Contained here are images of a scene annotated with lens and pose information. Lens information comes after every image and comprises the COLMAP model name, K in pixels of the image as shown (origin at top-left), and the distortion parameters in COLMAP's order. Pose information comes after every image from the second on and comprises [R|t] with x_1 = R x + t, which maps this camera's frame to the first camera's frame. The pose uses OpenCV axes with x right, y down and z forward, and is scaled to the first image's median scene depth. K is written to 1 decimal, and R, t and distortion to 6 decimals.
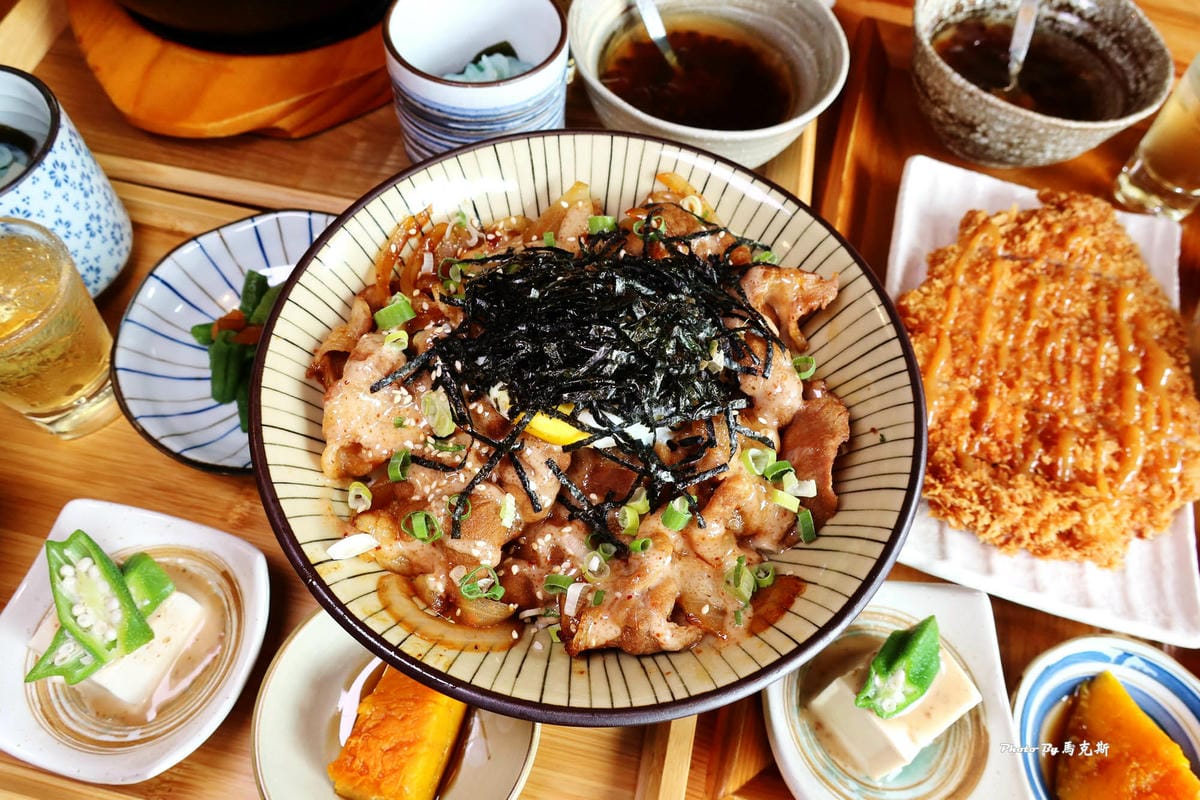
lens RADIAL K [[823.6, 0, 600.0], [0, 823.6, 400.0], [0, 0, 1]] dist [-0.023878, -0.000243]
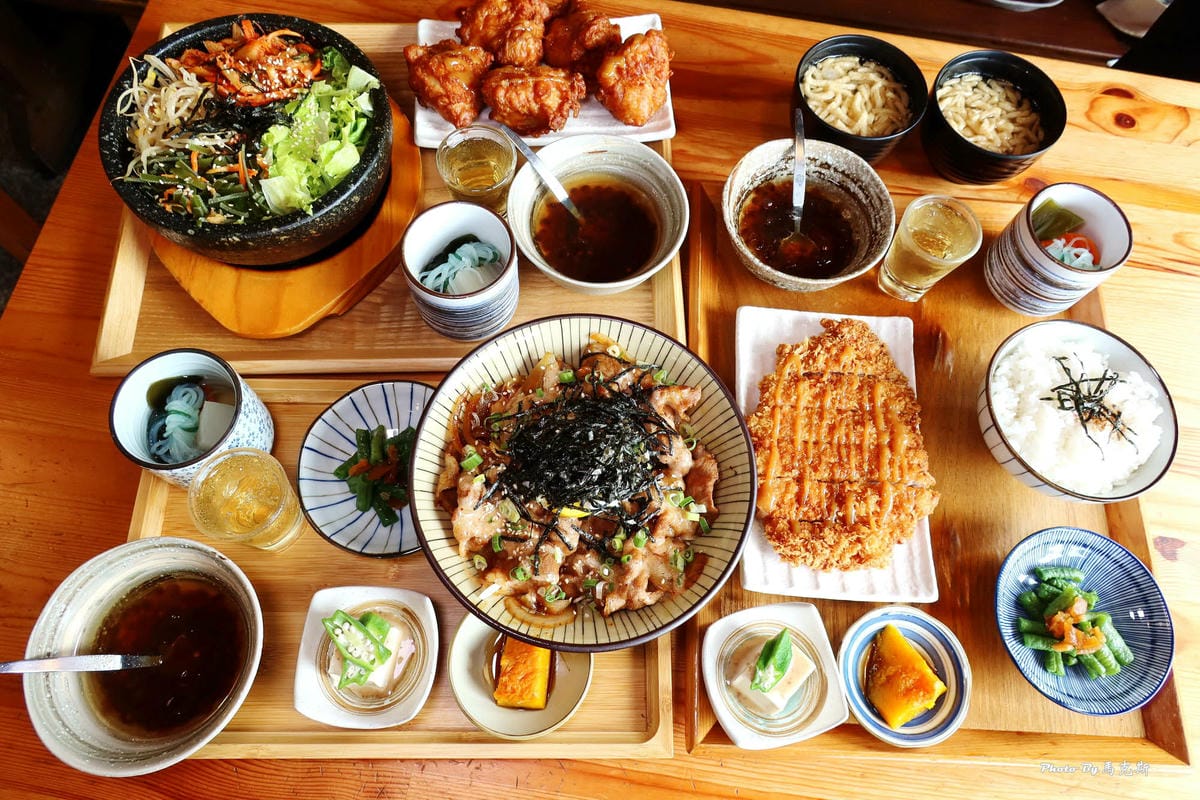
lens RADIAL K [[823.6, 0, 600.0], [0, 823.6, 400.0], [0, 0, 1]] dist [-0.023878, -0.000243]
pose [[0.976579, -0.207377, 0.057338, -0.047189], [0.197706, 0.970053, 0.141104, -0.477721], [-0.084883, -0.126463, 0.988333, -0.910075]]
